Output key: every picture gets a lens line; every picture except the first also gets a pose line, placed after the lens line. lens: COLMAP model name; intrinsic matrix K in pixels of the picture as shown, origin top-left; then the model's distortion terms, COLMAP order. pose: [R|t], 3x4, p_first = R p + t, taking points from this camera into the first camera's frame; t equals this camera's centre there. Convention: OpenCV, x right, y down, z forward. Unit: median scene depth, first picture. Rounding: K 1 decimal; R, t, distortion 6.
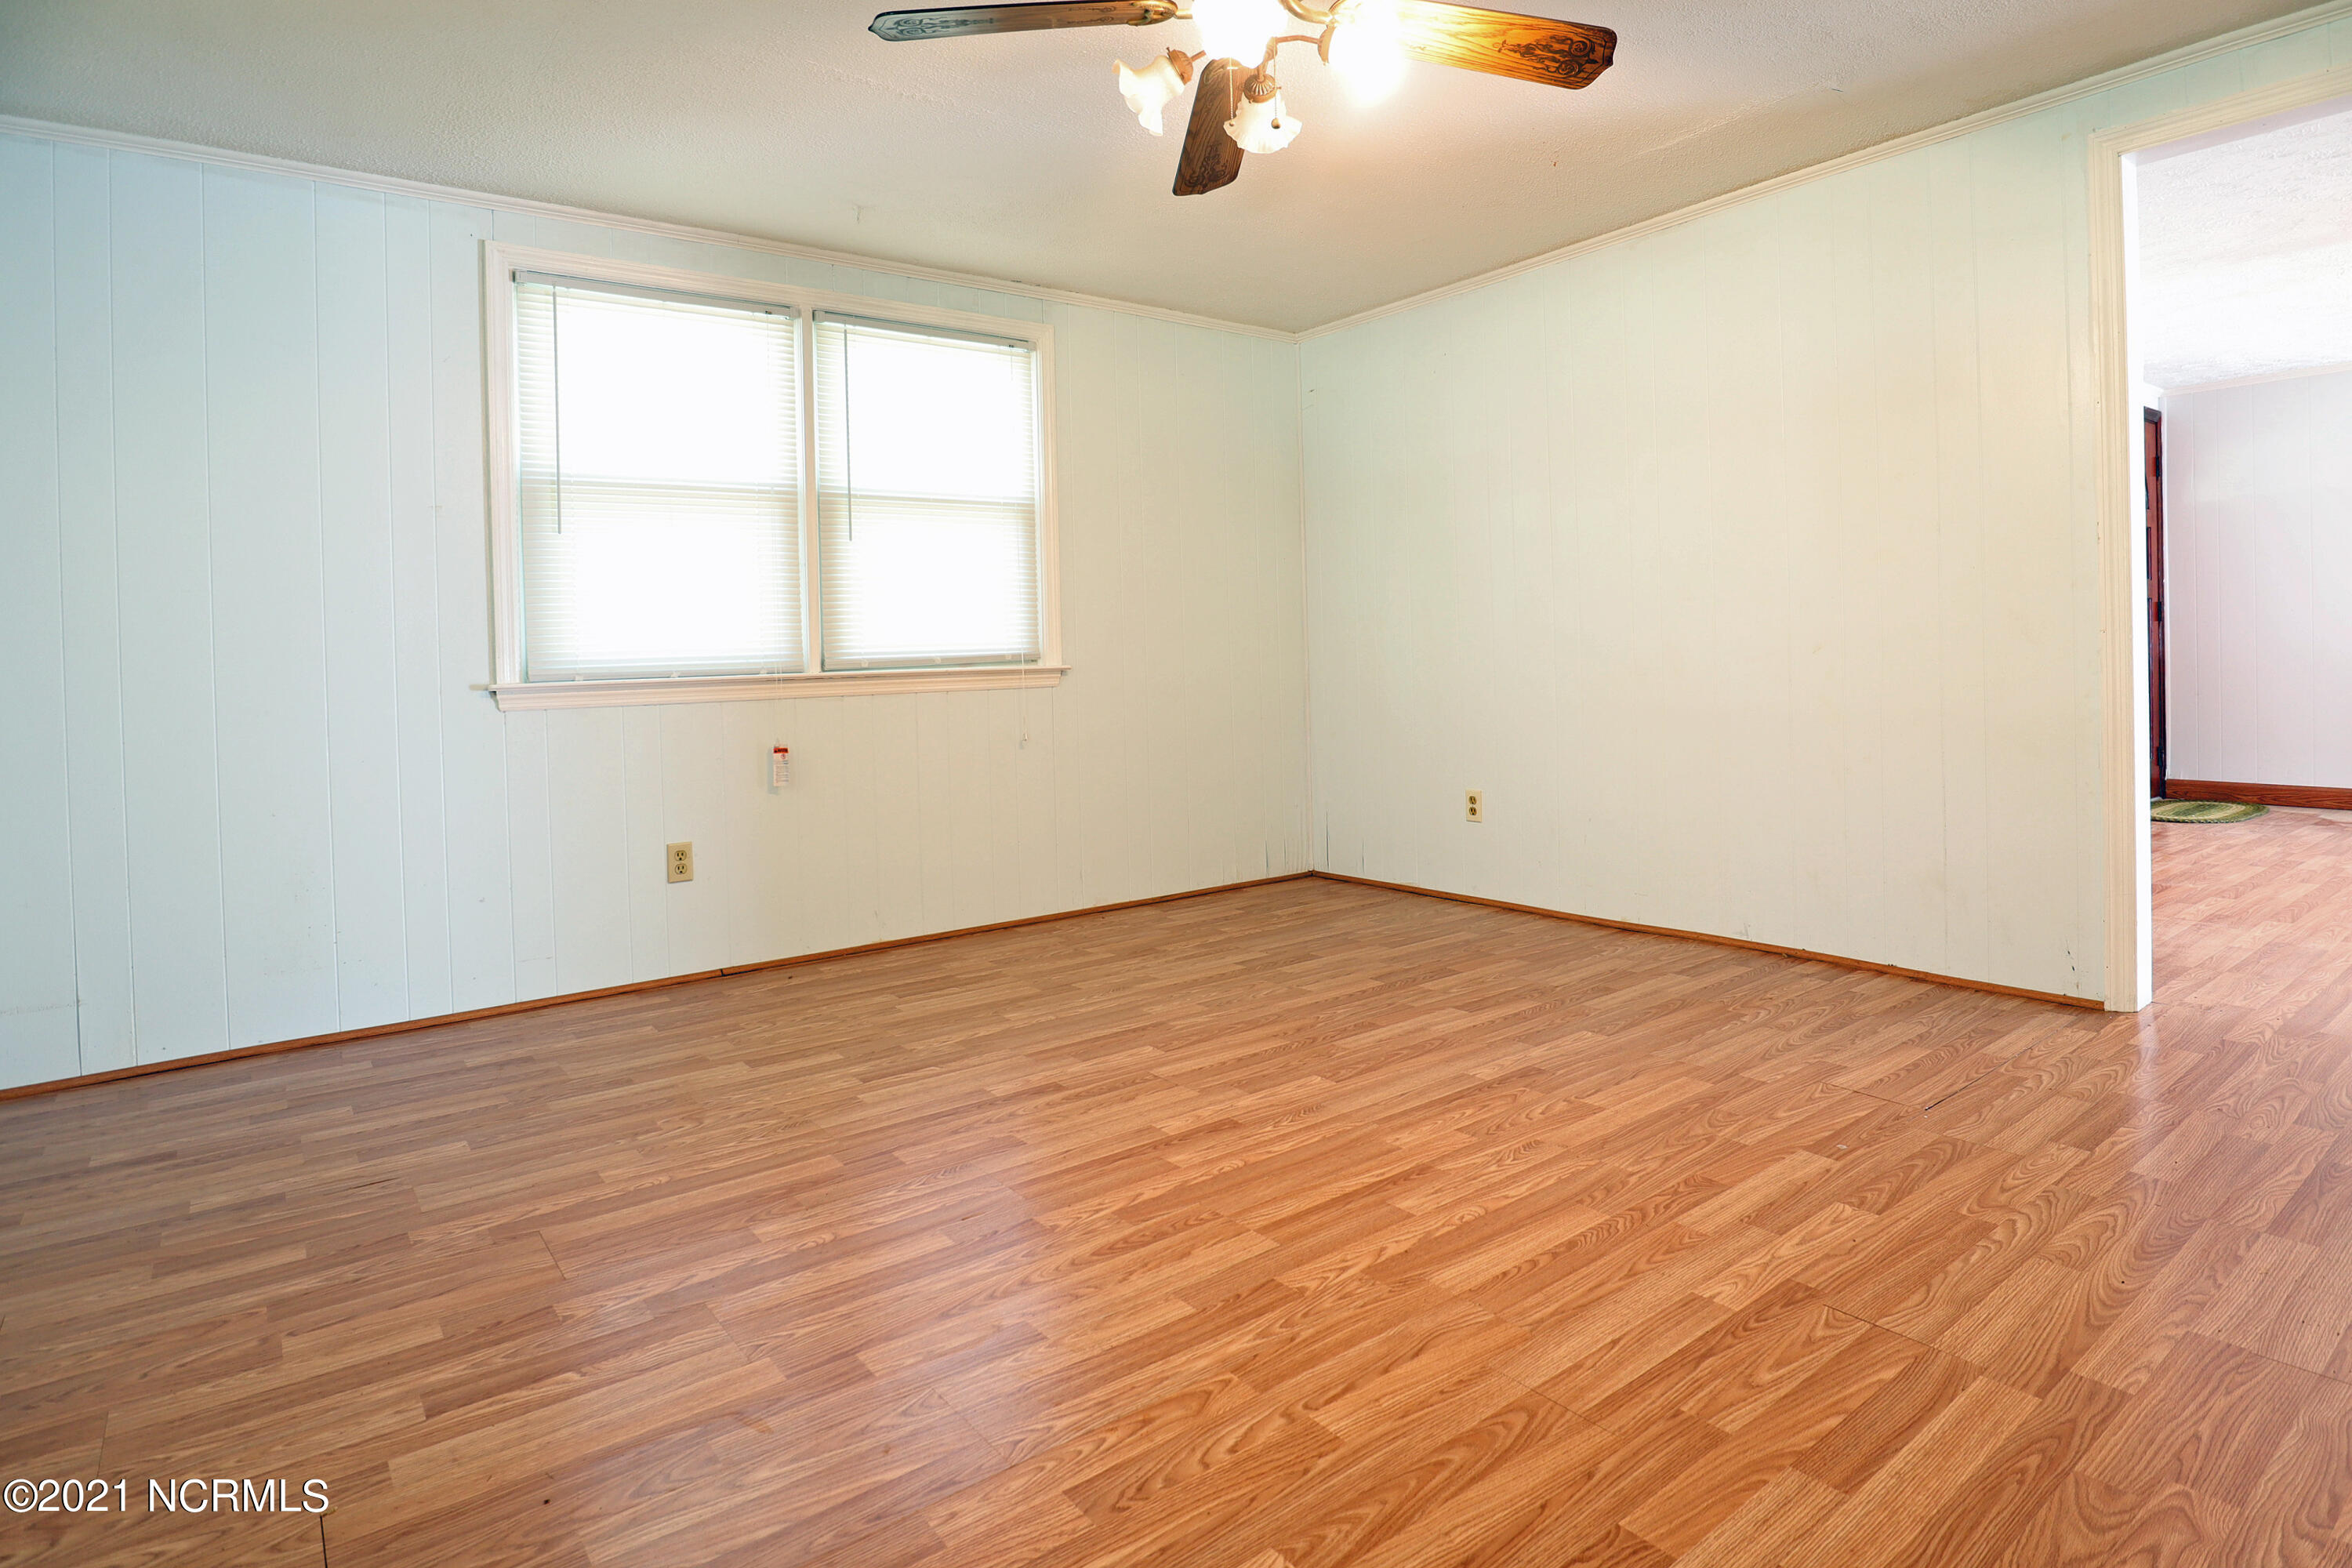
lens RADIAL K [[1213.8, 0, 1224.3], [0, 1213.8, 715.7], [0, 0, 1]] dist [-0.046550, 0.012034]
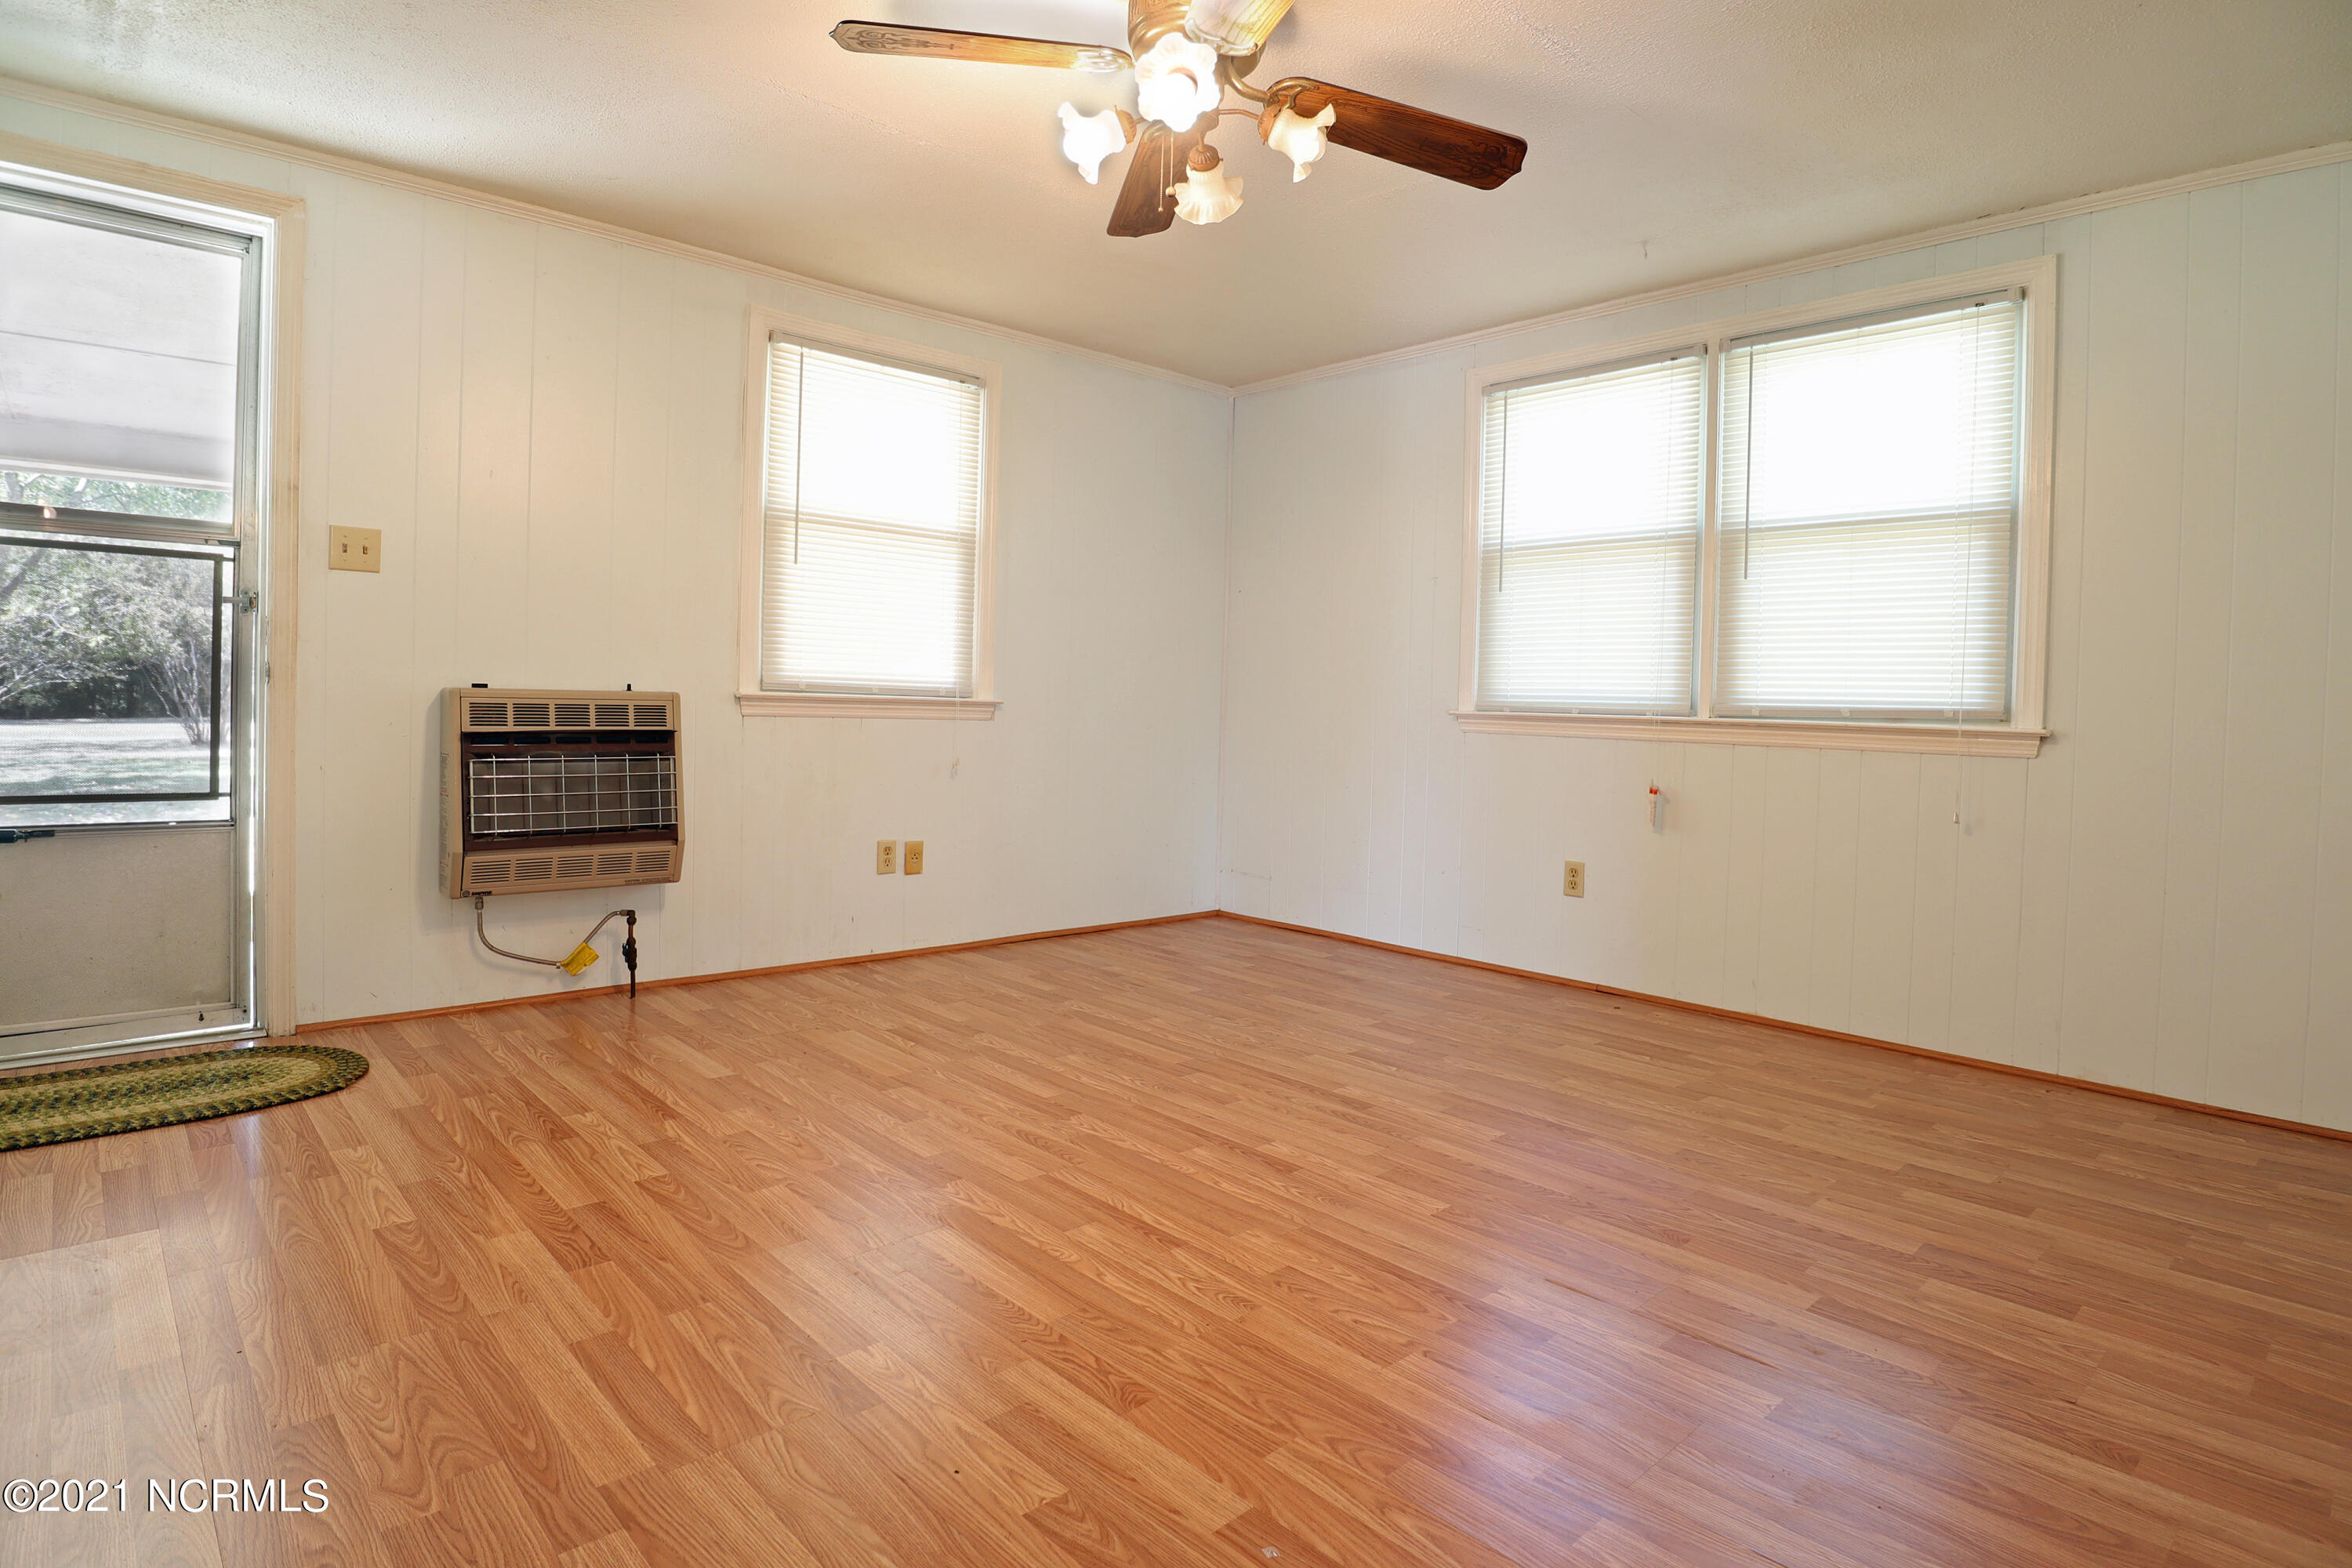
lens RADIAL K [[1213.8, 0, 1167.5], [0, 1213.8, 779.6], [0, 0, 1]] dist [-0.046550, 0.012034]
pose [[0.099863, 0.097519, -0.990211, 1.112097], [-0.074667, 0.993114, 0.090275, -0.078668], [0.992196, 0.064921, 0.106457, 0.894167]]
